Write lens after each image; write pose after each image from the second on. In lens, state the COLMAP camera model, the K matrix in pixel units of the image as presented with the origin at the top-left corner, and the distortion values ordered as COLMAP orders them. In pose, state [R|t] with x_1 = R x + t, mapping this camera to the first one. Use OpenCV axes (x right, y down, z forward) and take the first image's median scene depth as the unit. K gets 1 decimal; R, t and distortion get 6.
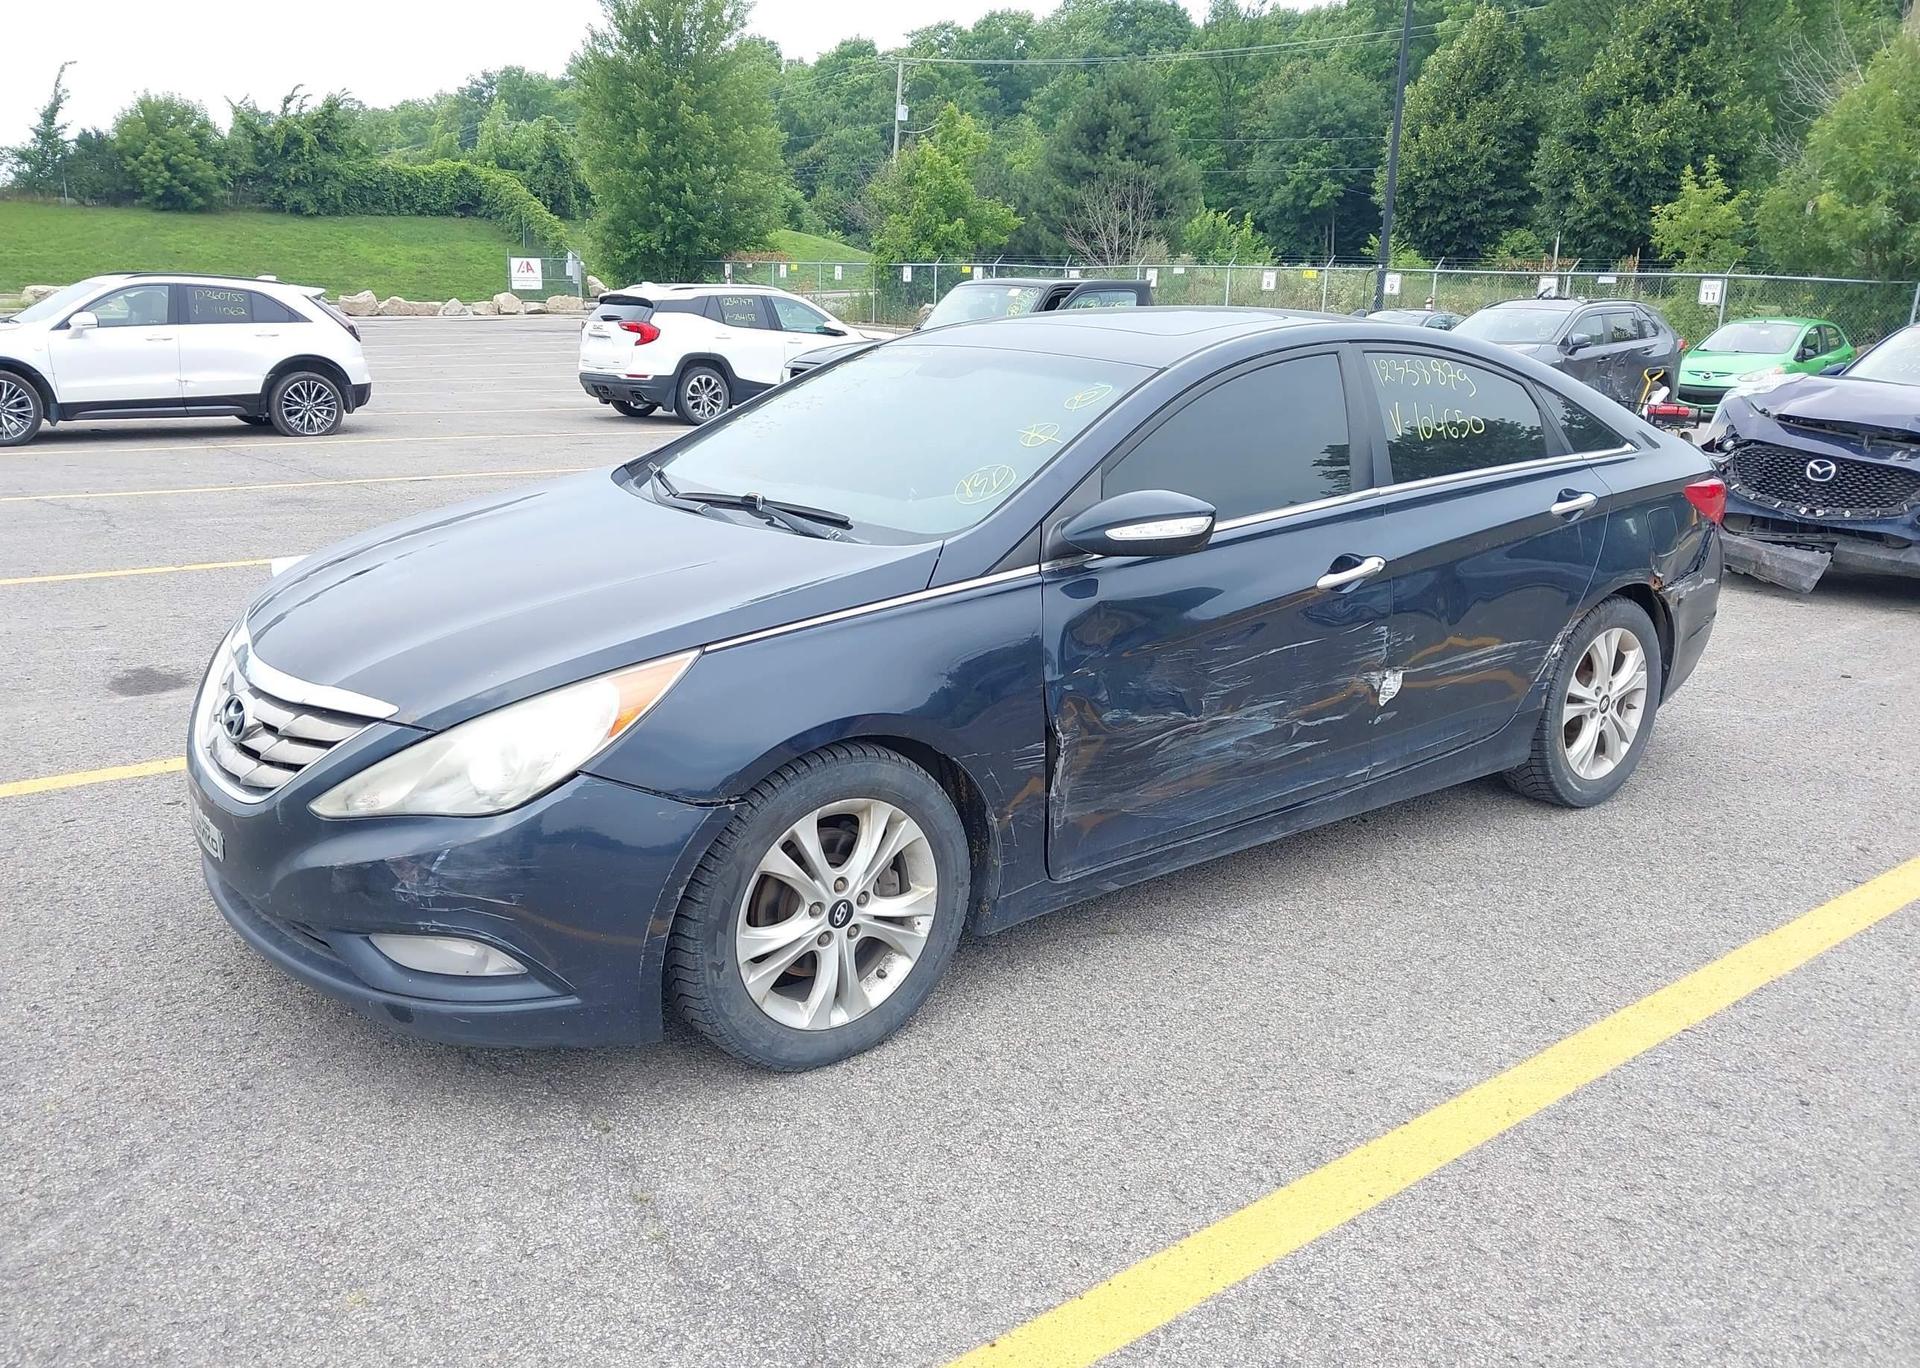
lens RADIAL K [[1518.6, 0, 969.1], [0, 1518.6, 677.6], [0, 0, 1]] dist [0.042746, -0.064466]
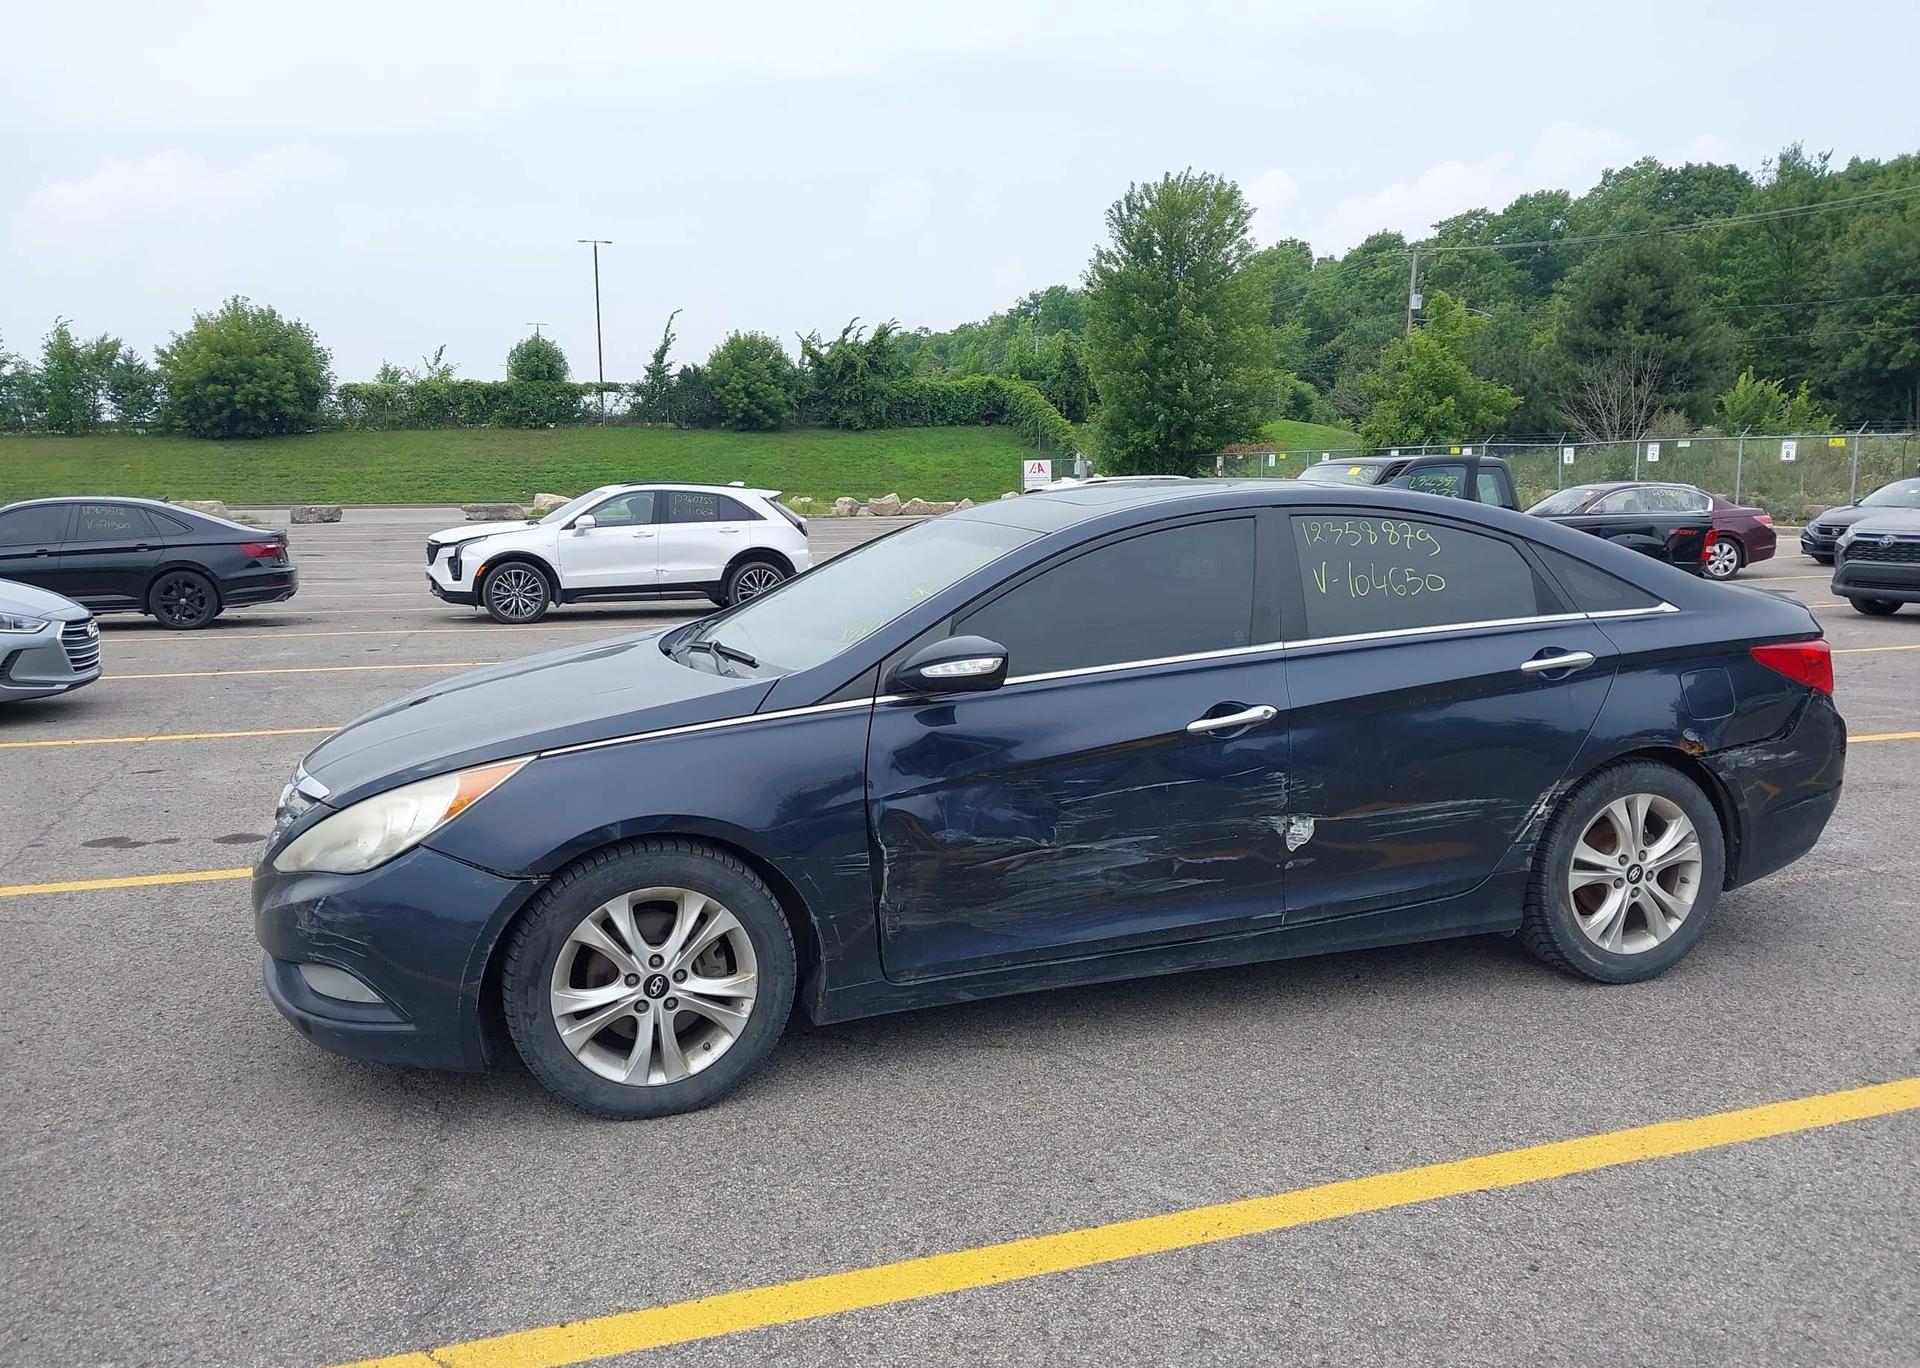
lens RADIAL K [[1518.6, 0, 967.3], [0, 1518.6, 679.1], [0, 0, 1]] dist [0.042746, -0.064466]
pose [[0.941771, 0.012250, -0.336032, 0.179542], [-0.052415, 0.992469, -0.110718, 0.012490], [0.332145, 0.121884, 0.935320, -0.018858]]
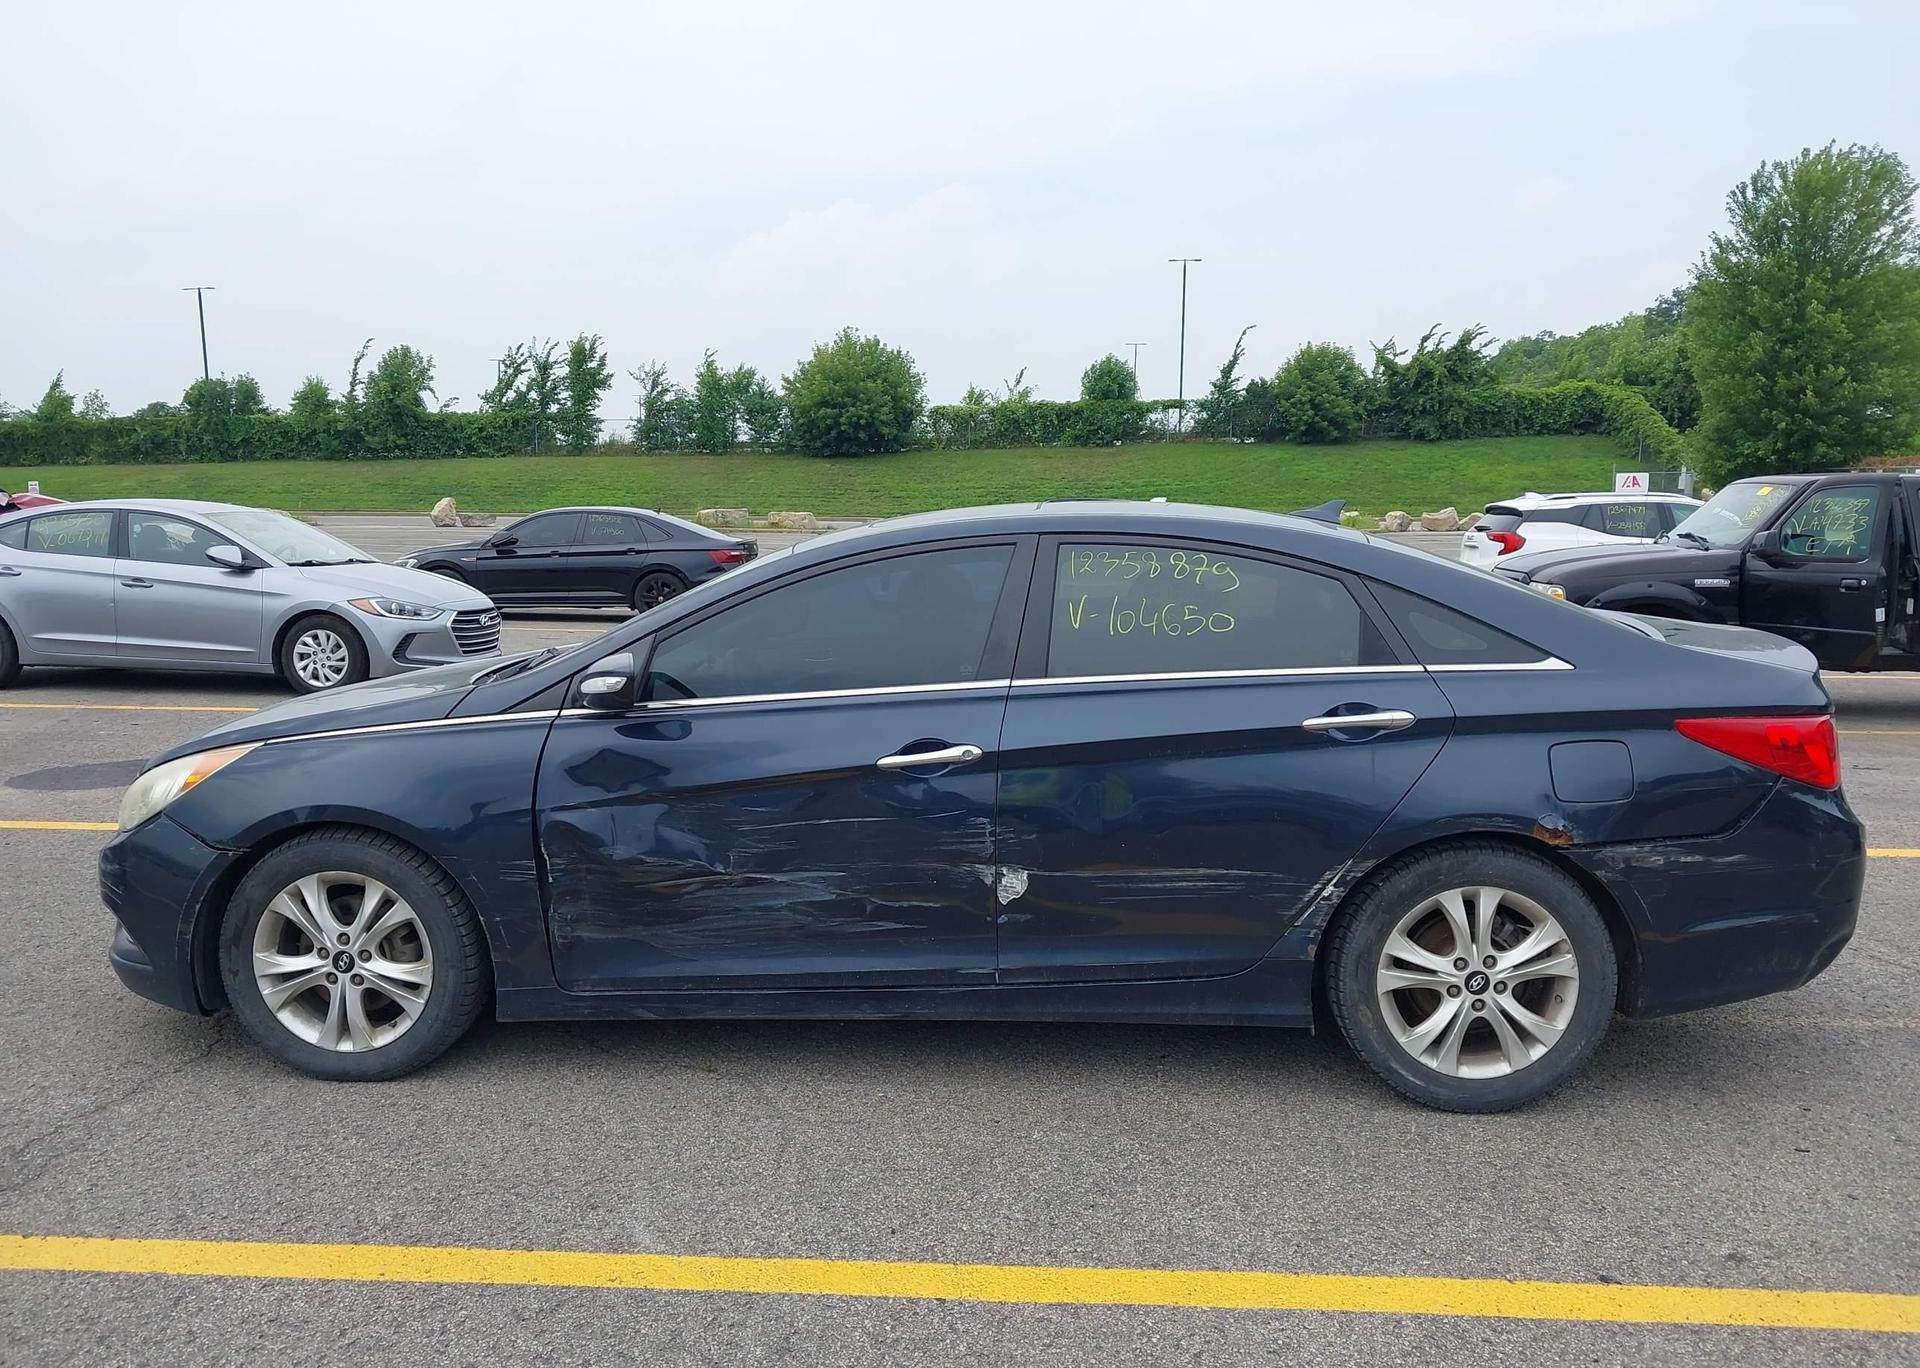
lens RADIAL K [[1518.6, 0, 956.8], [0, 1518.6, 689.0], [0, 0, 1]] dist [0.042746, -0.064466]
pose [[0.738212, 0.060810, -0.671822, 0.384784], [-0.148044, 0.986253, -0.073403, -0.017943], [0.658123, 0.153646, 0.737067, 0.117499]]
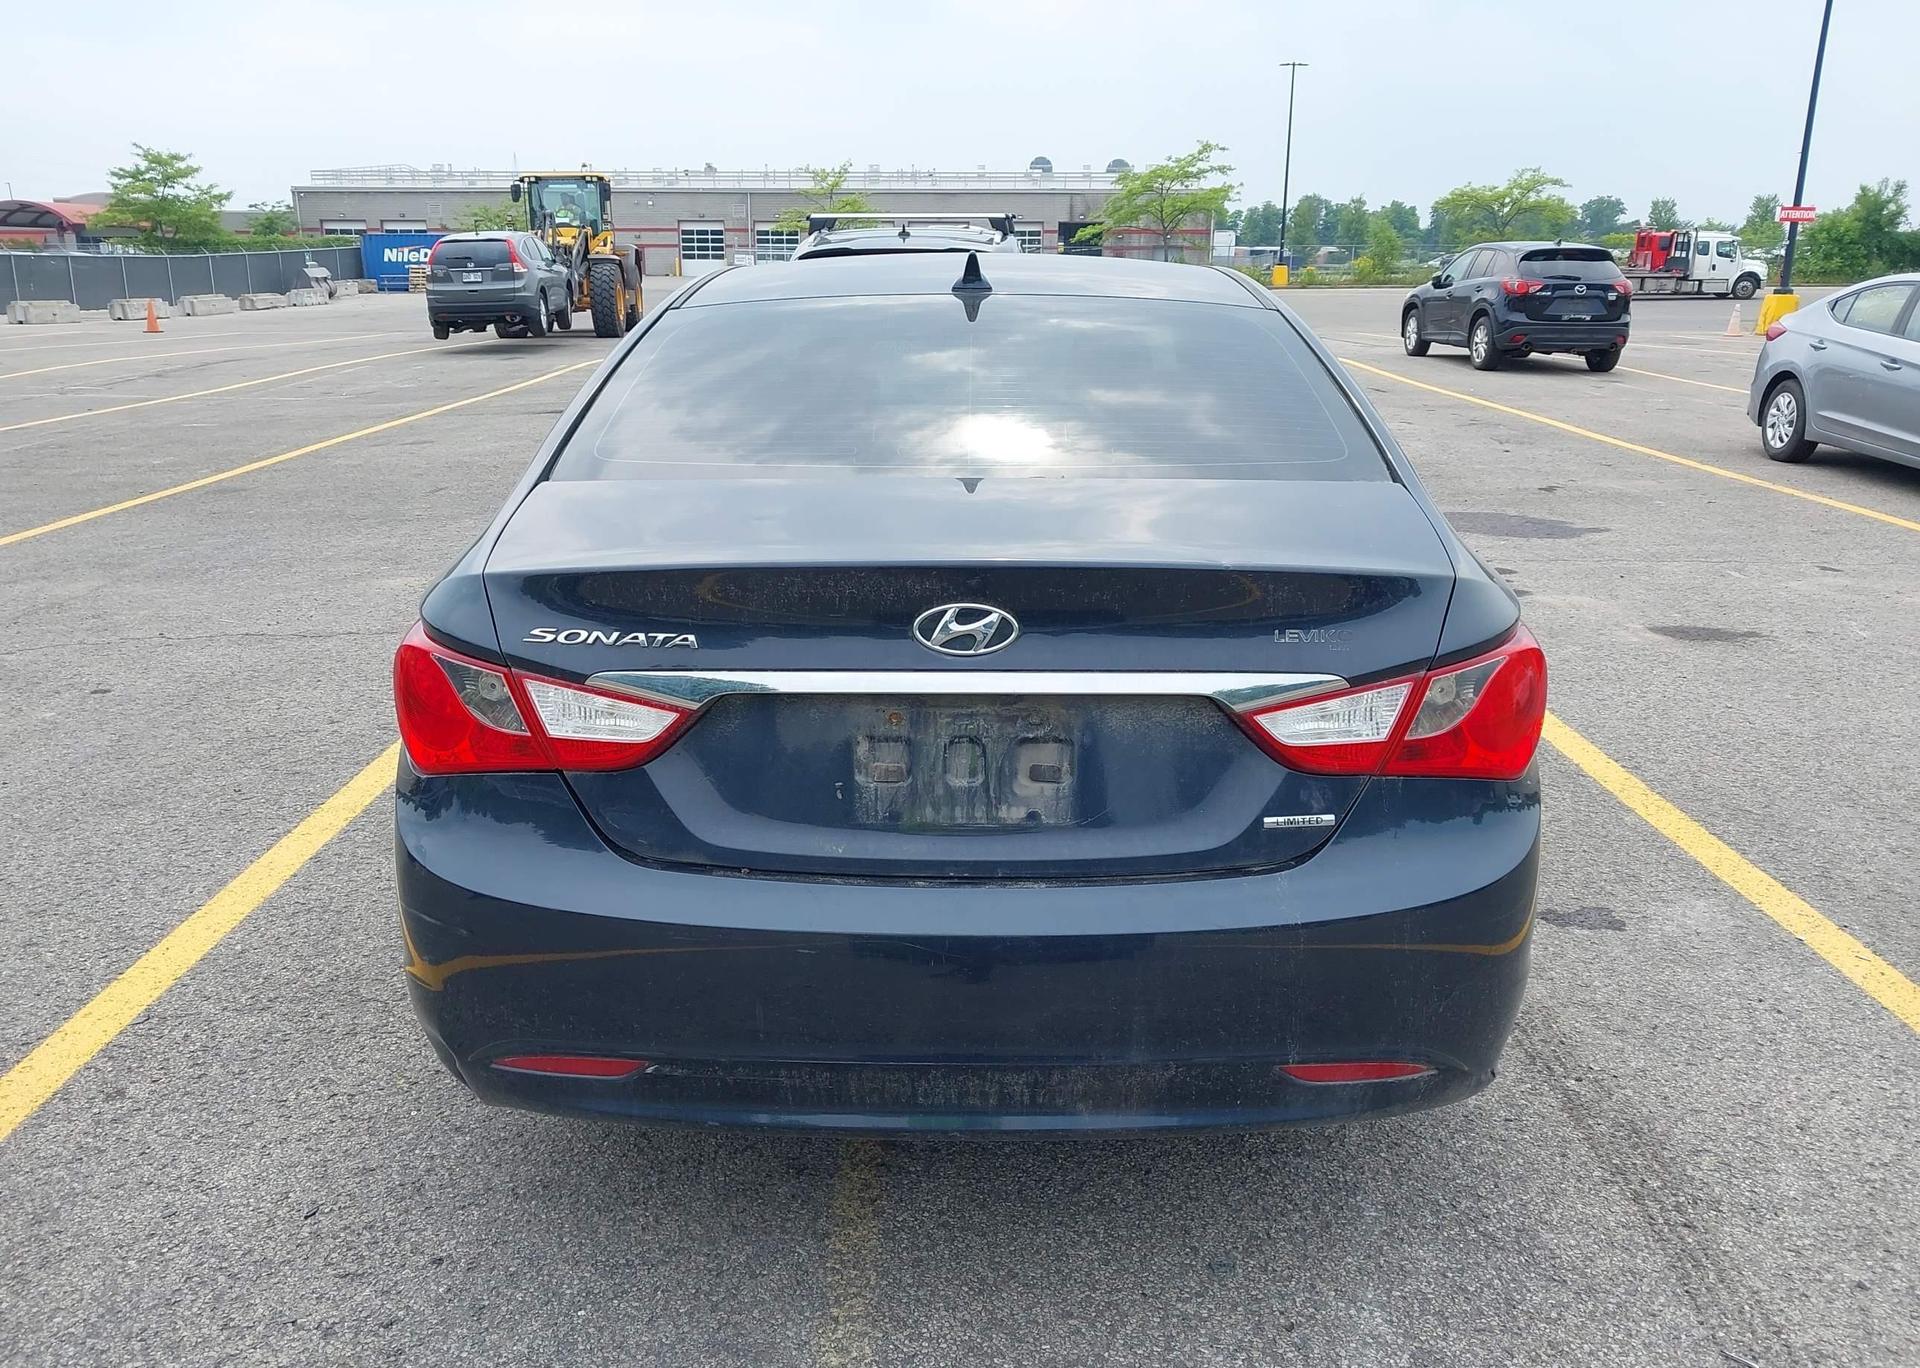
lens RADIAL K [[1518.6, 0, 968.9], [0, 1518.6, 685.4], [0, 0, 1]] dist [0.042746, -0.064466]
pose [[-0.629303, 0.178251, -0.756442, 0.404295], [-0.209706, 0.898288, 0.386137, -0.176009], [0.748332, 0.401627, -0.527915, 0.762246]]
